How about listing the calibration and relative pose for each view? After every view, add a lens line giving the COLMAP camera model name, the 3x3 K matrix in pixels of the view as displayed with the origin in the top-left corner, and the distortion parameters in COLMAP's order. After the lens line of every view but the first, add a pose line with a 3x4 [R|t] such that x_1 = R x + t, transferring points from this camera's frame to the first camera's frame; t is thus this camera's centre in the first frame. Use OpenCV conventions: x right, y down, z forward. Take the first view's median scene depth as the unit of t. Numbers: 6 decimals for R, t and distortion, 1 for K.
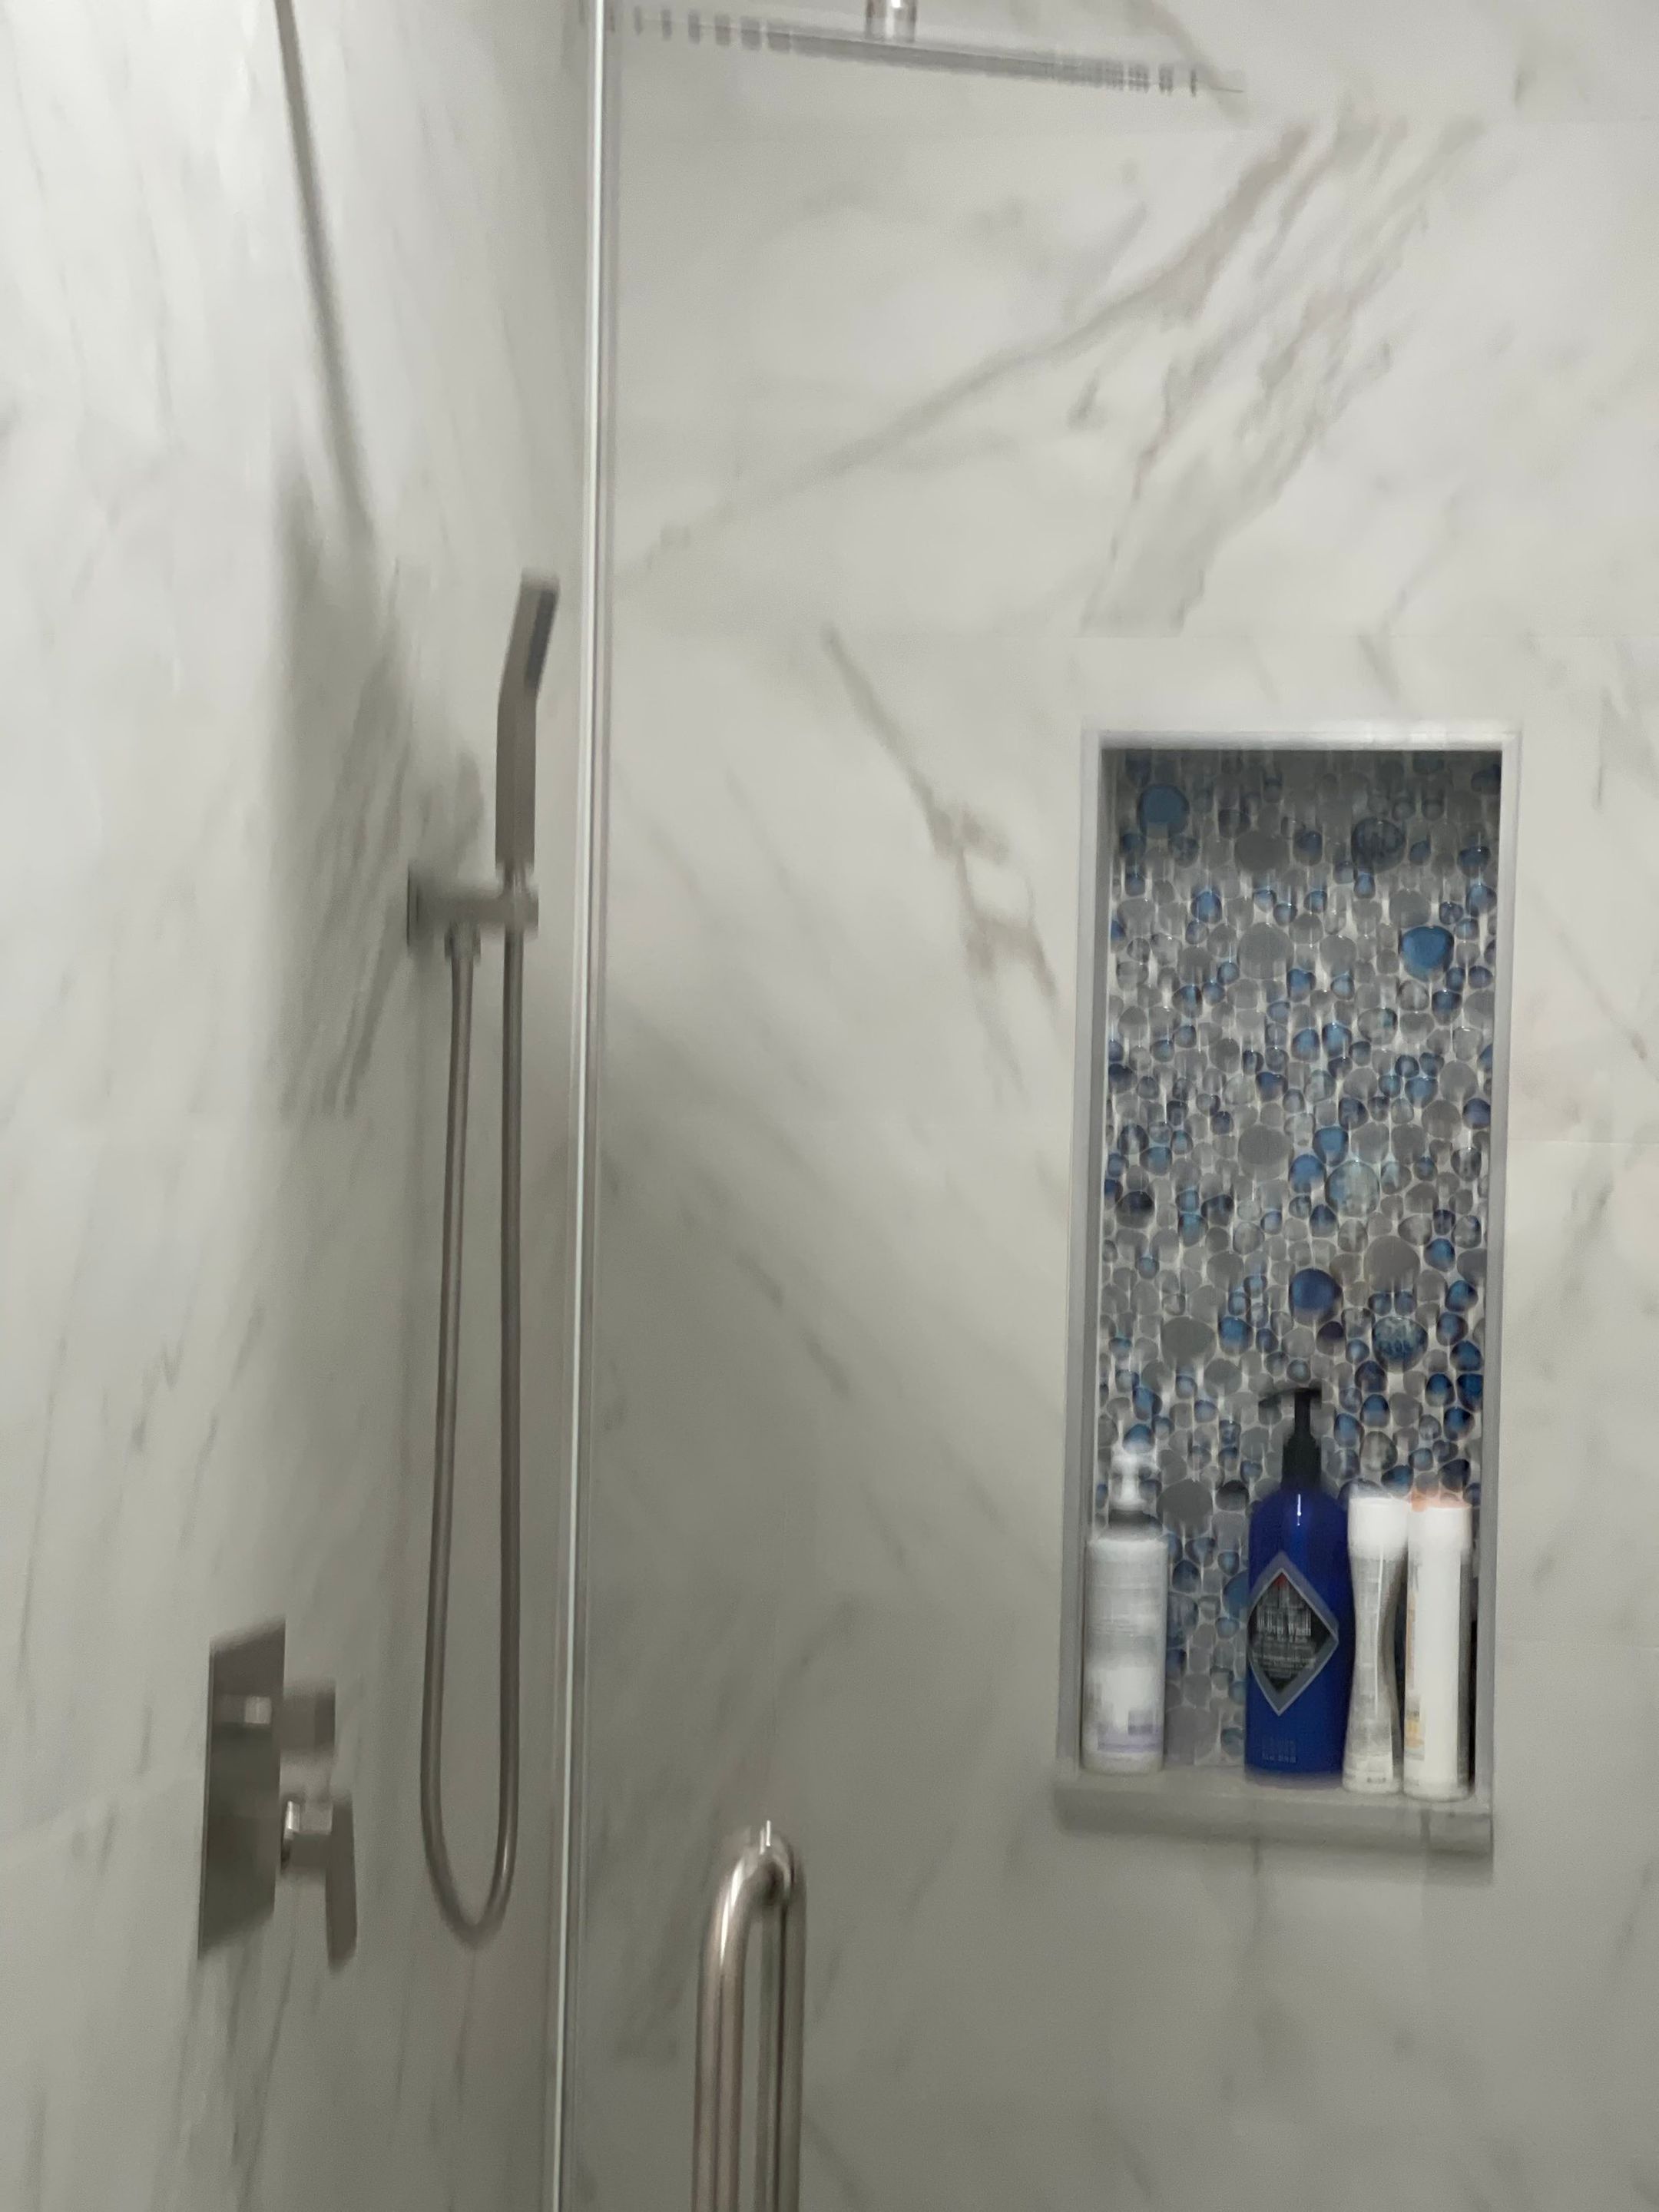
lens RADIAL K [[4191.0, 0, 899.6], [0, 4191.0, 1181.3], [0, 0, 1]] dist [0.178658, 0.000000]
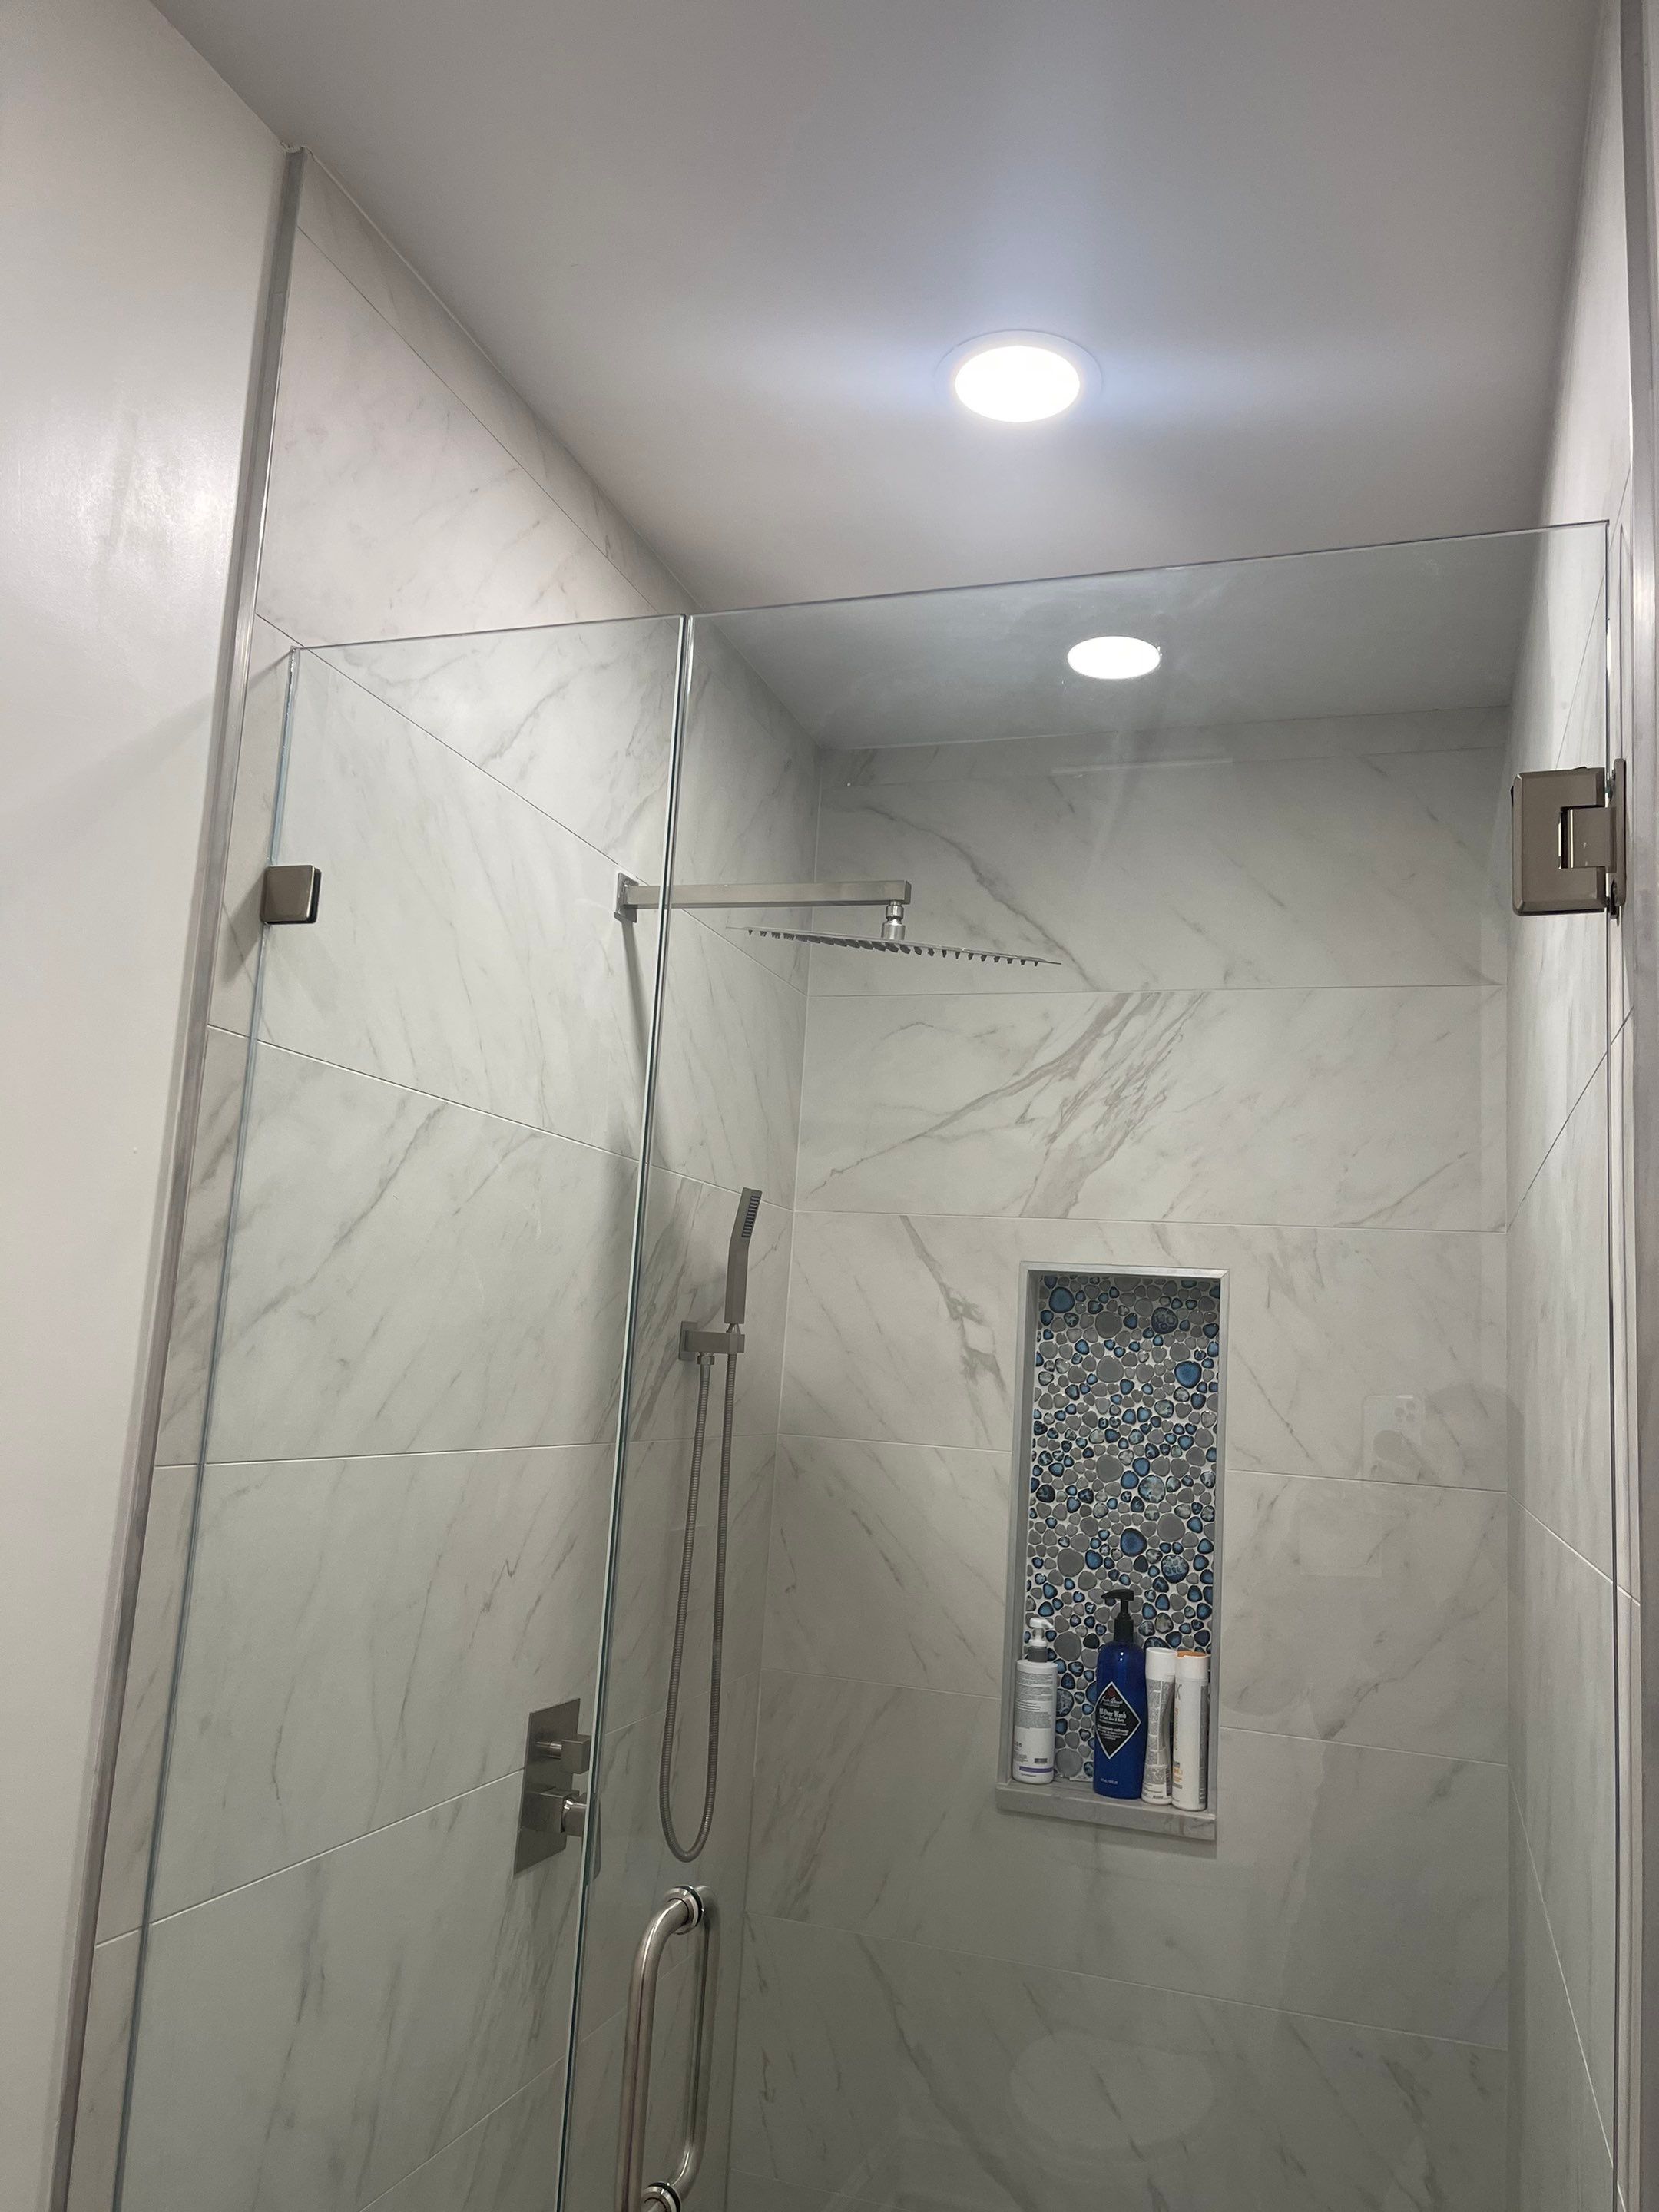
lens RADIAL K [[1676.6, 0, 825.7], [0, 1676.6, 1137.5], [0, 0, 1]] dist [0.071837, -0.084391]
pose [[0.989222, 0.017979, -0.145317, 0.069057], [-0.043172, 0.984128, -0.172129, -0.020502], [0.139916, 0.176547, 0.974297, 0.150019]]
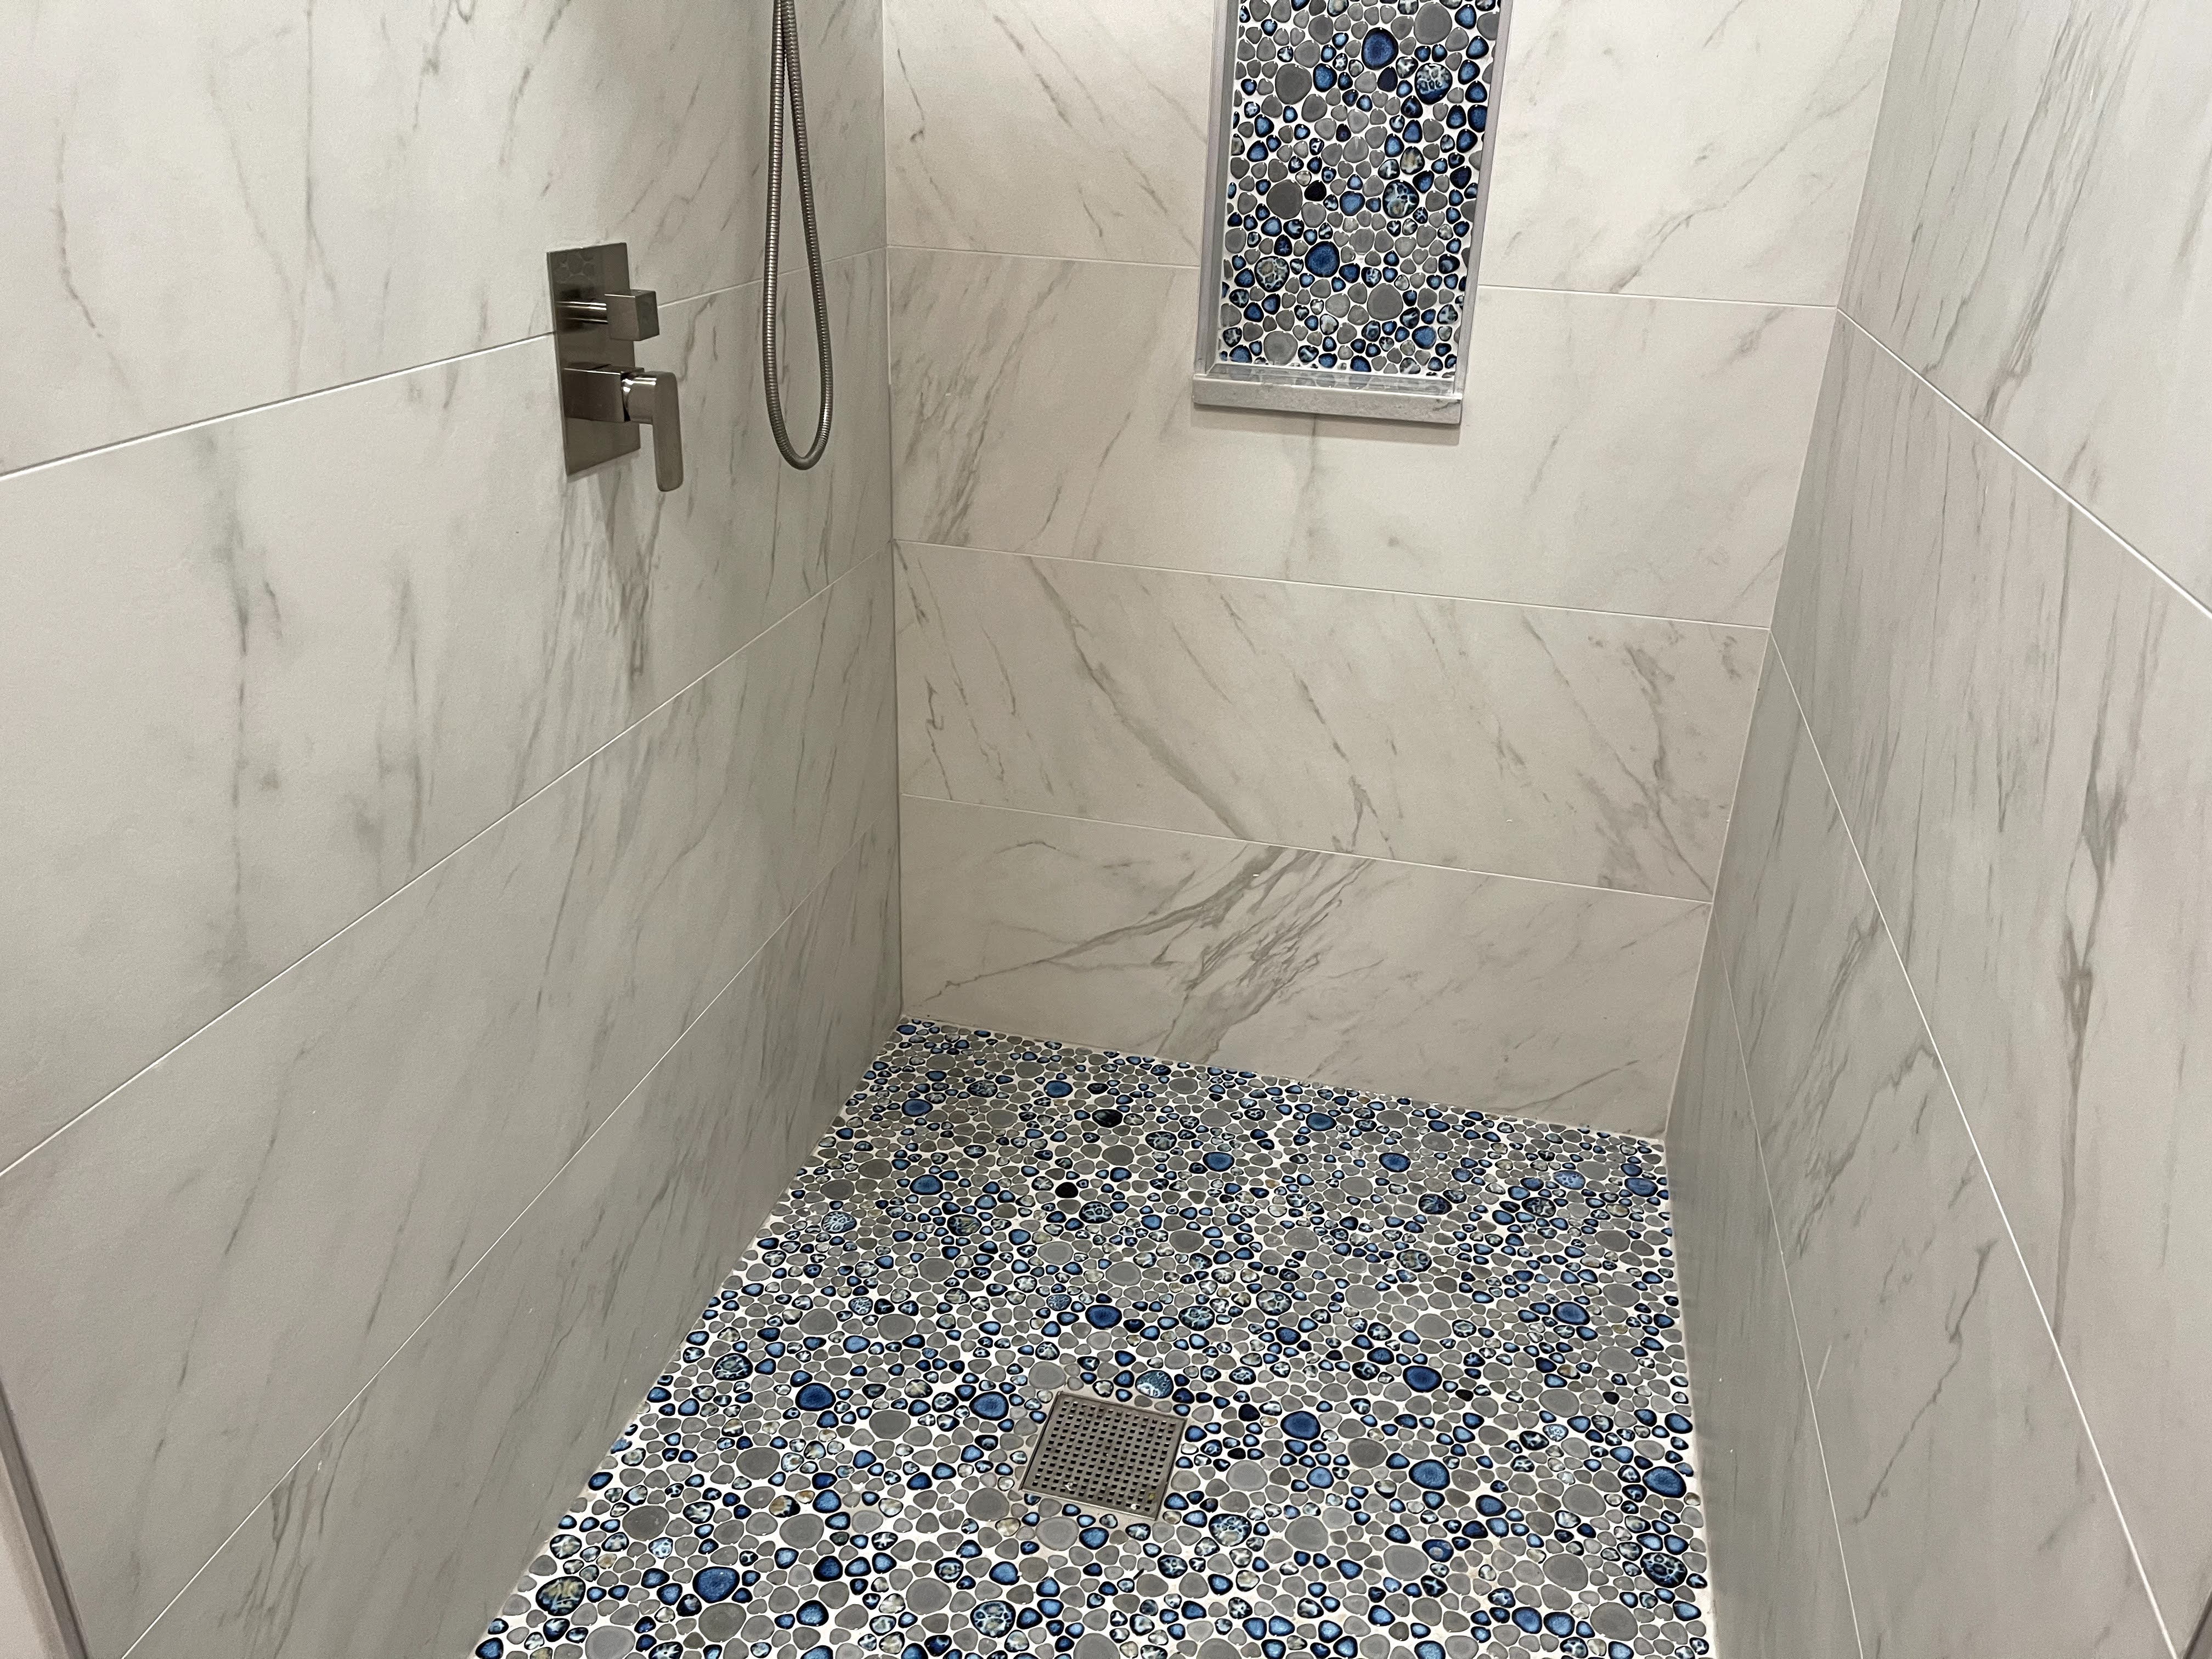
lens RADIAL K [[1673.1, 0, 1129.0], [0, 1673.1, 824.2], [0, 0, 1]] dist [0.079906, -0.102734]
pose [[0.999113, 0.032131, -0.027227, 0.035893], [-0.019236, 0.923263, 0.383687, 0.053605], [0.037466, -0.382823, 0.923062, 0.341470]]
